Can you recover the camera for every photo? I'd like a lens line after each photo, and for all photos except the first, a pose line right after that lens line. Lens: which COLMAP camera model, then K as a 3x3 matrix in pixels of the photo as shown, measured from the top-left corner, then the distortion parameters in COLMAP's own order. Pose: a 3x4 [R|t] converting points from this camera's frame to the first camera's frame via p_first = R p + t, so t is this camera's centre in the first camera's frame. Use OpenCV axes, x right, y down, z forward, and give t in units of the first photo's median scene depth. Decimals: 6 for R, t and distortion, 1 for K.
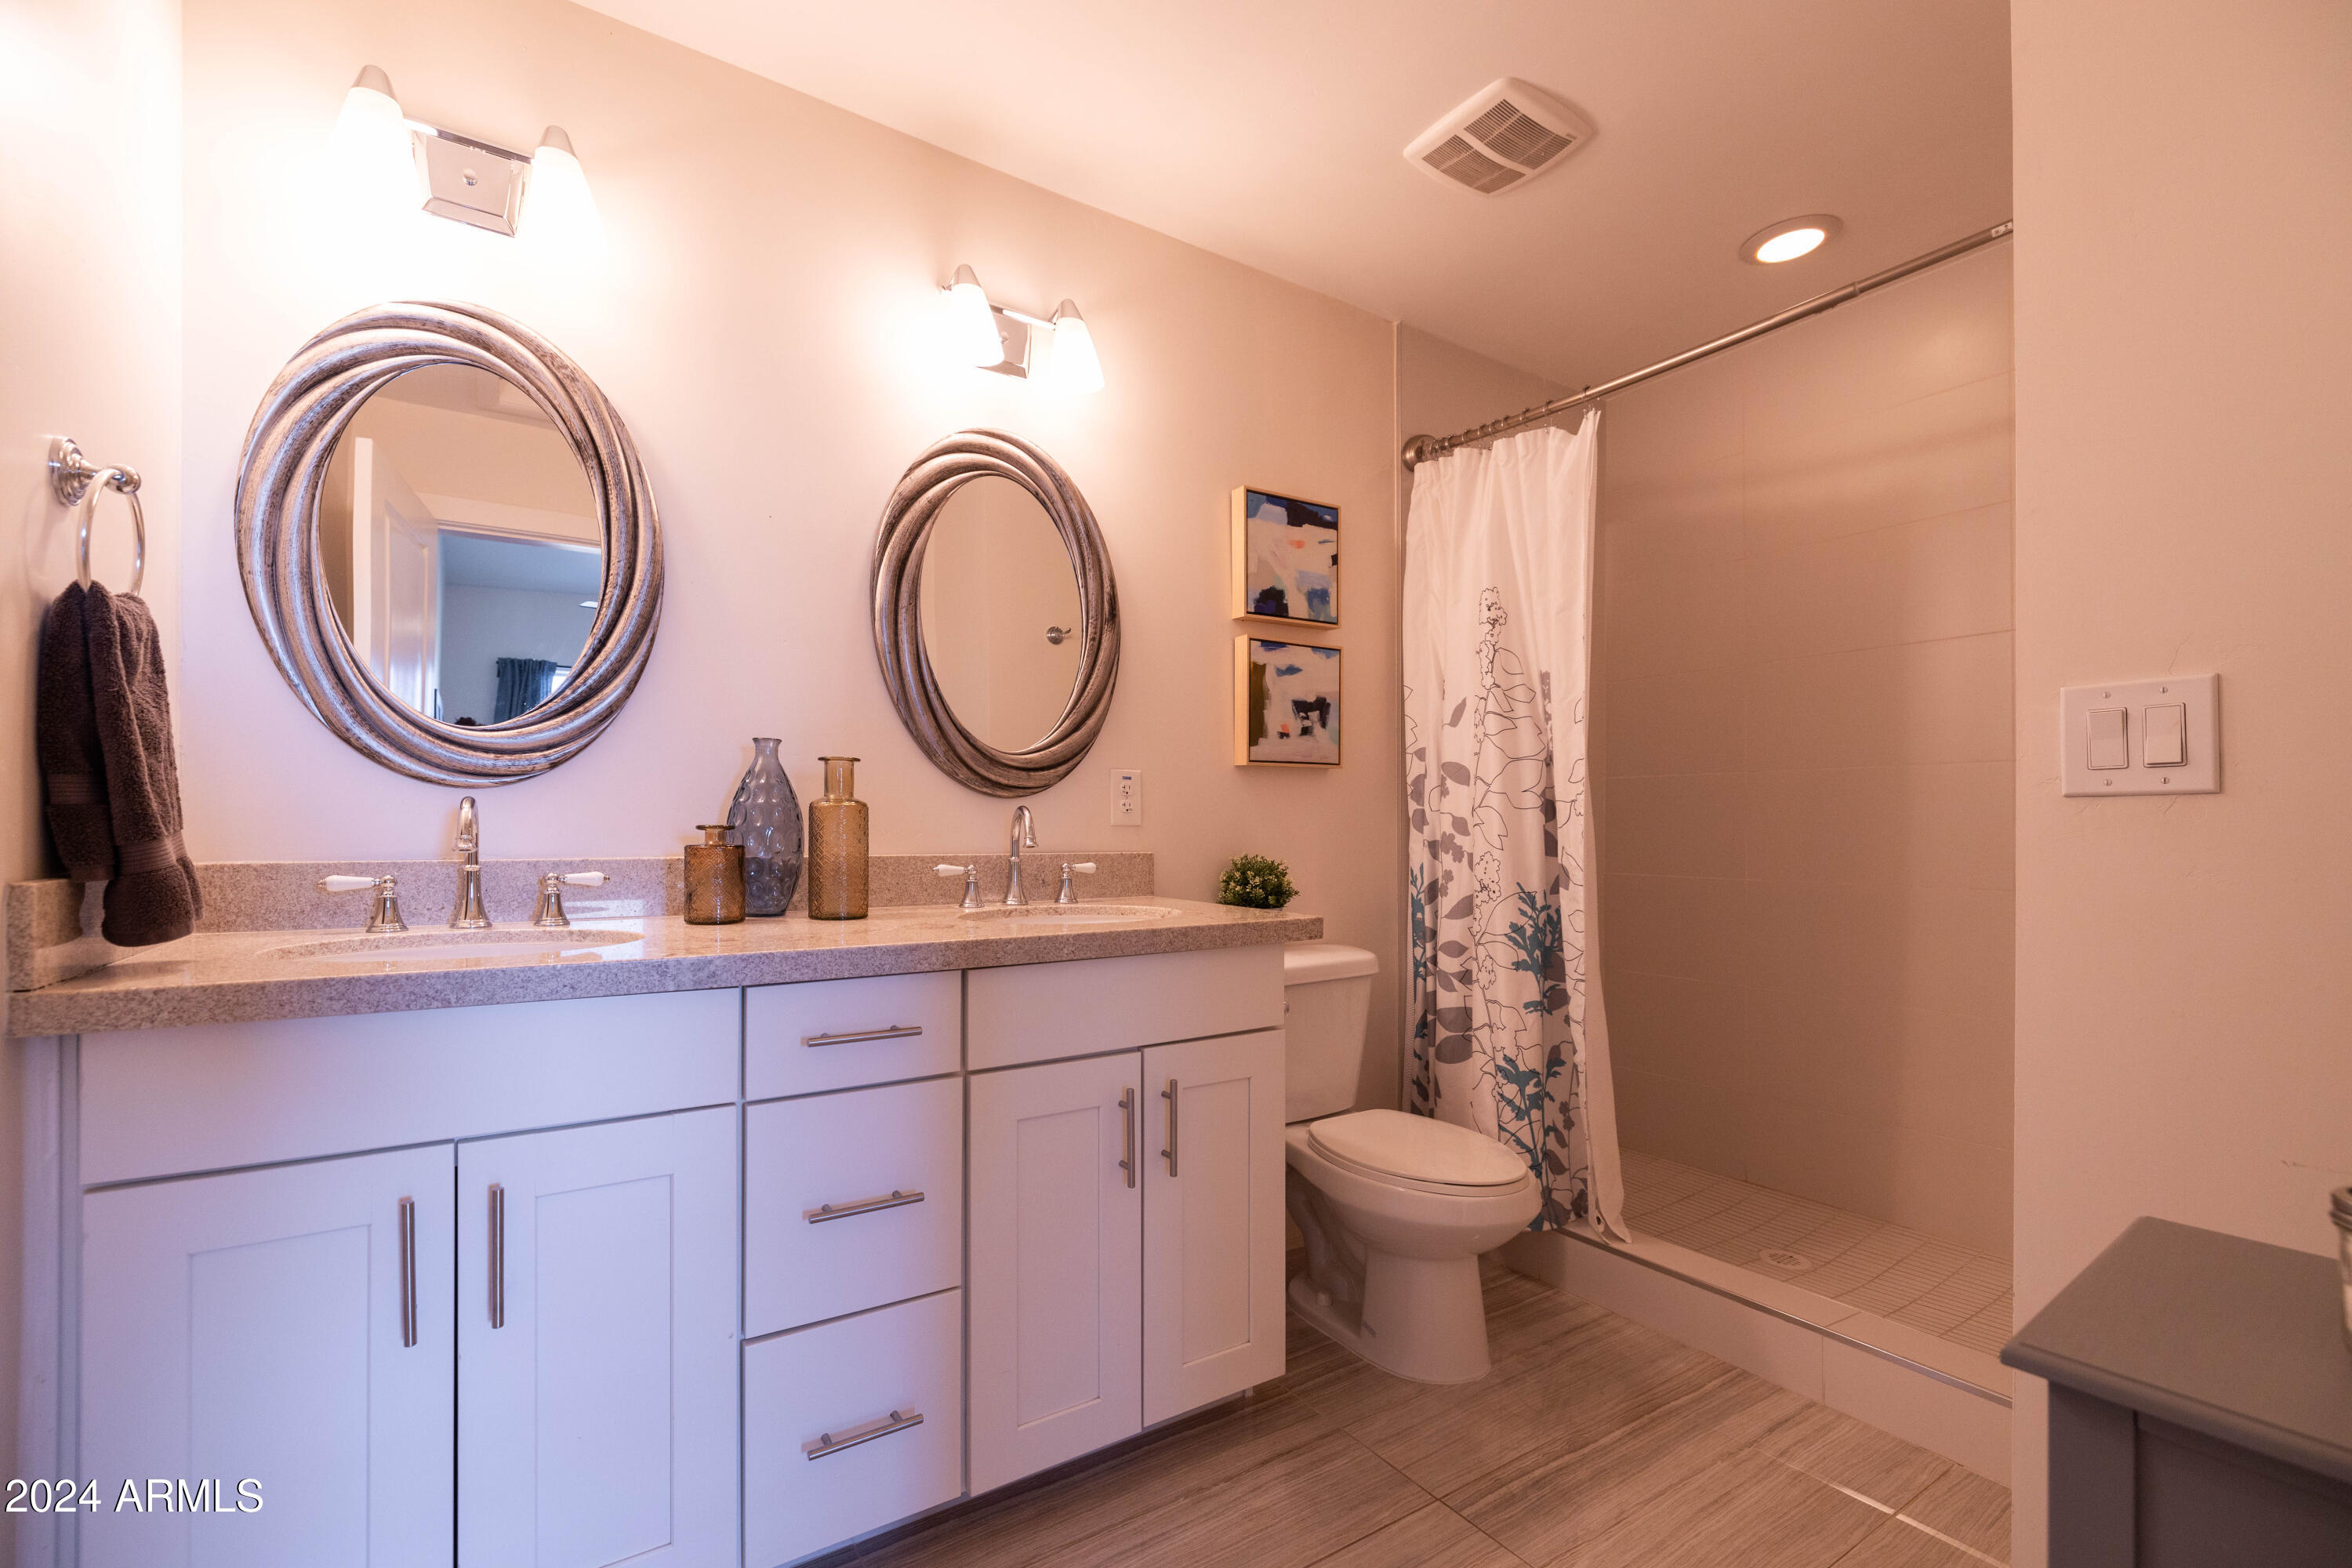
lens RADIAL K [[1000.8, 0, 1176.0], [0, 1000.8, 784.0], [0, 0, 1]] dist [-0.034697, -0.000102]
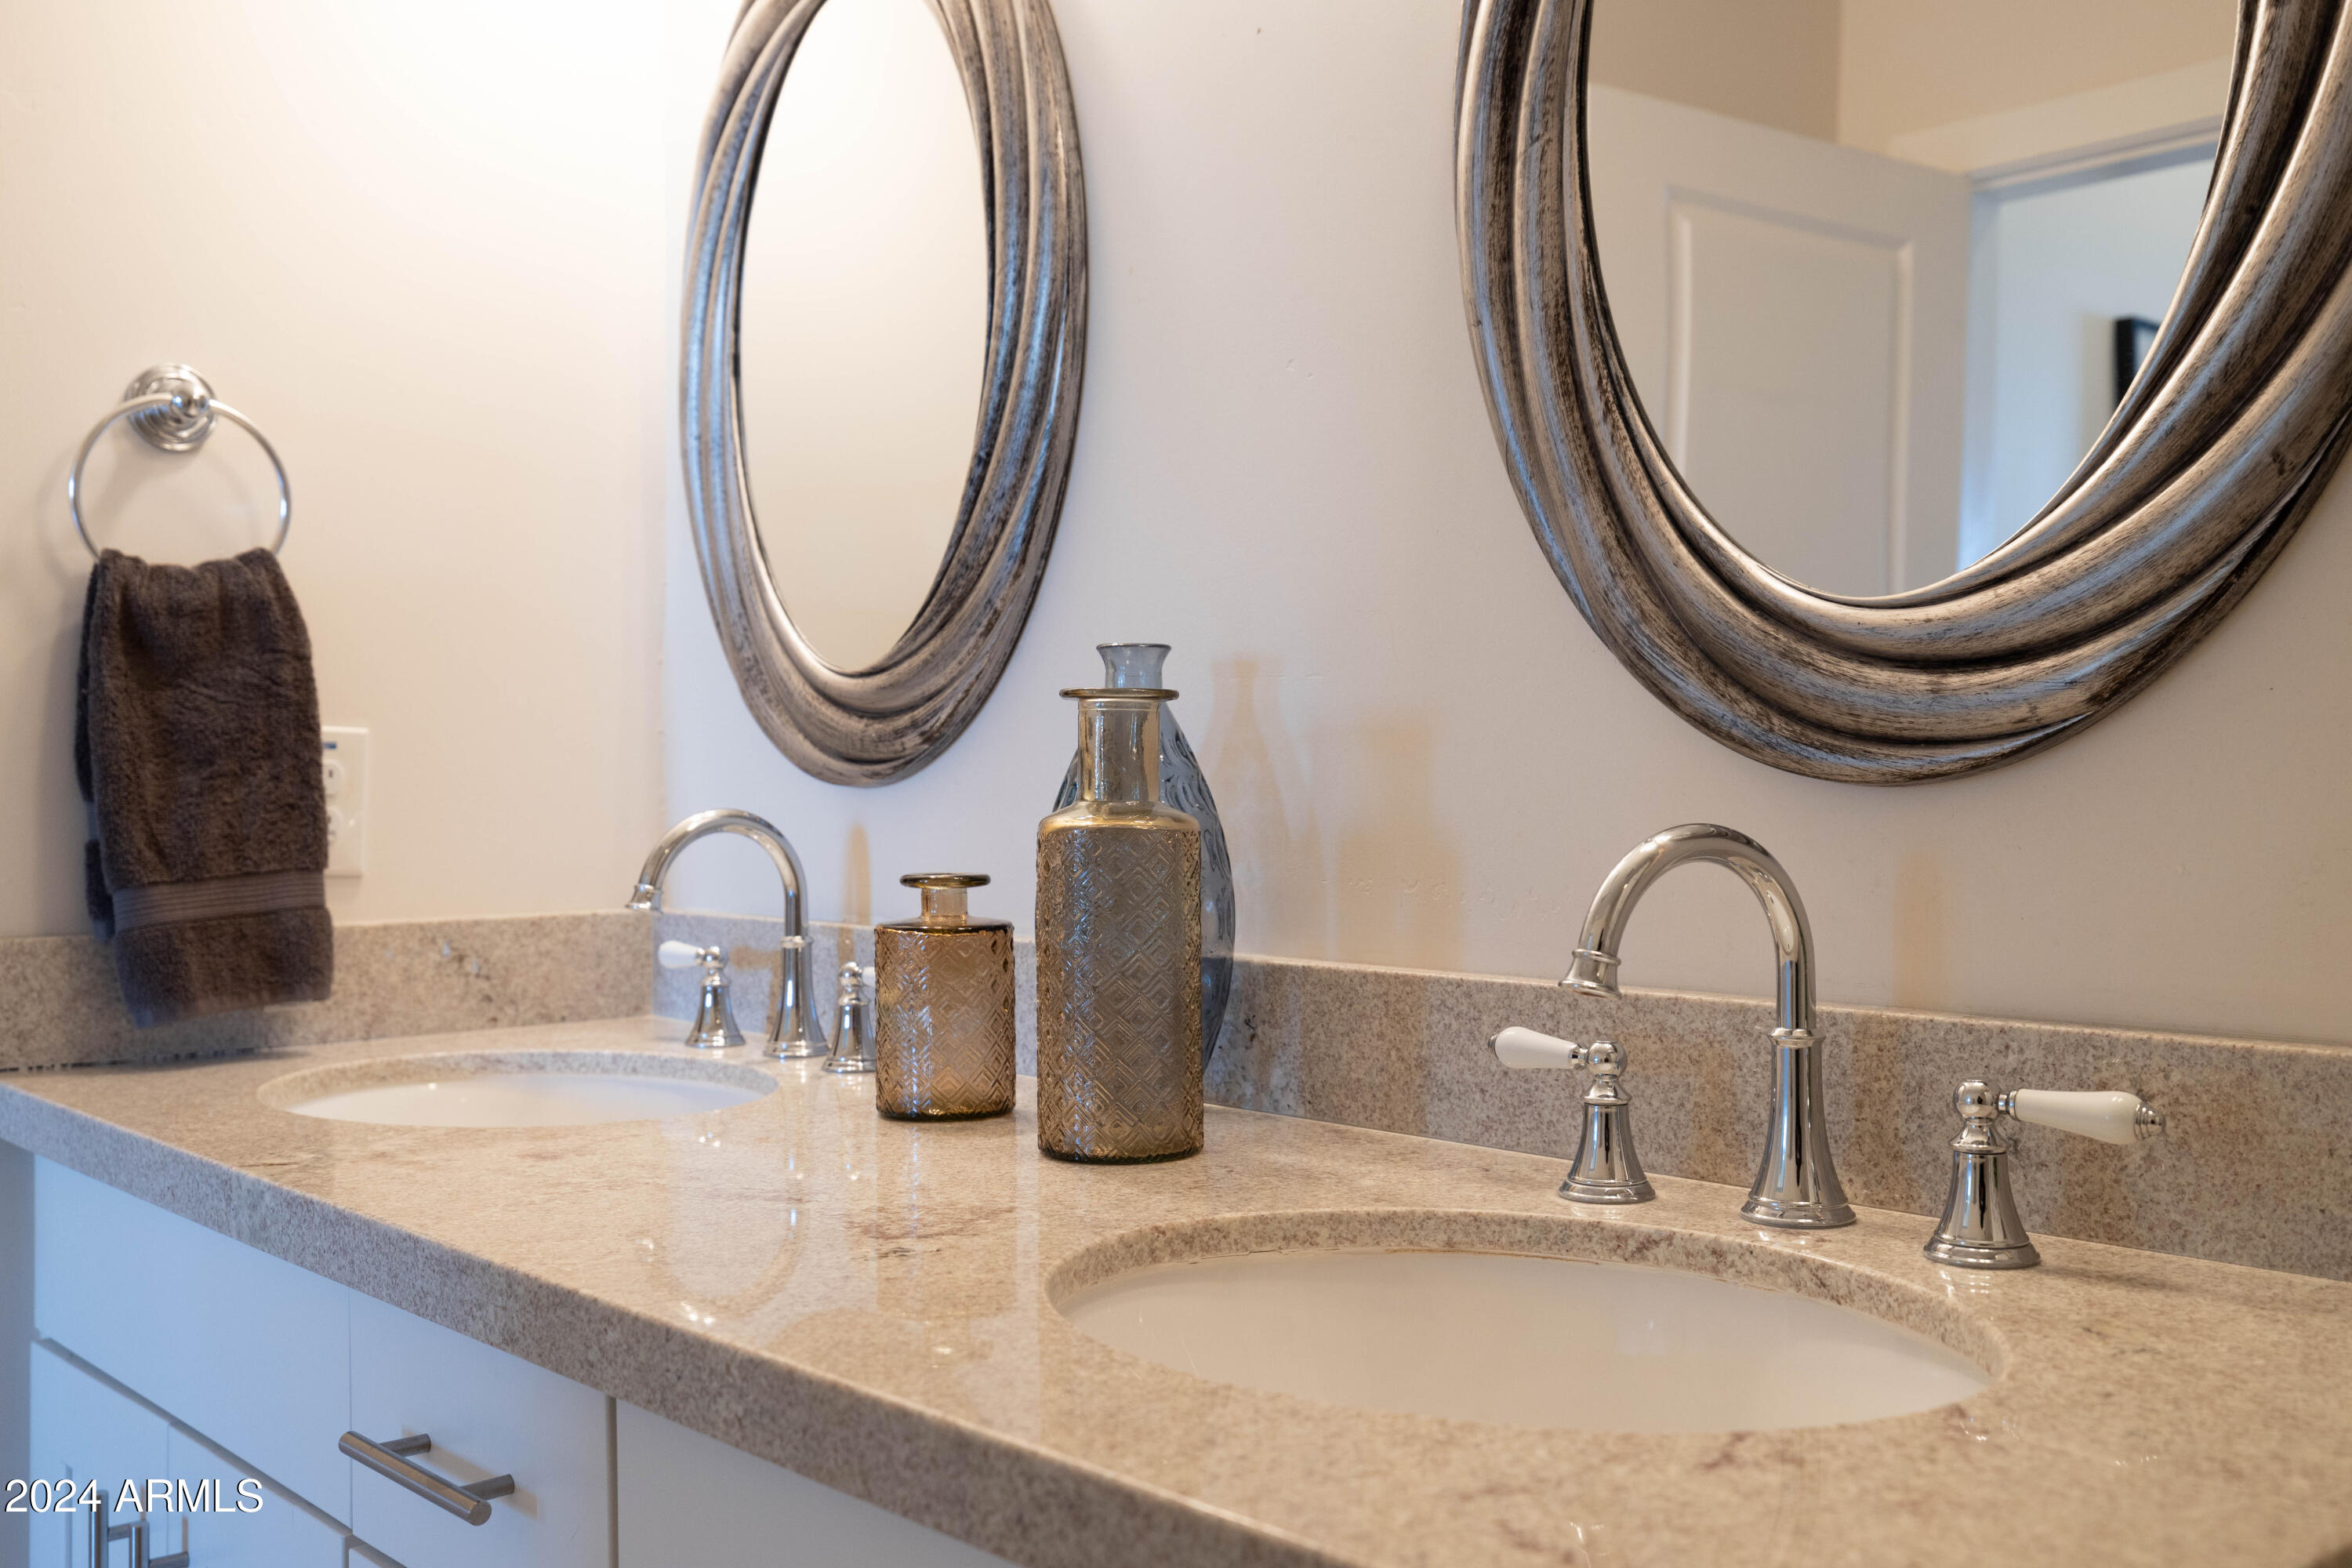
lens RADIAL K [[2176.4, 0, 1176.0], [0, 2176.4, 784.0], [0, 0, 1]] dist [0.010670, 0.004340]
pose [[0.158996, -0.007836, -0.987248, 0.409557], [0.041551, 0.999136, -0.001239, 0.008420], [0.986405, -0.040824, 0.159184, 0.898179]]
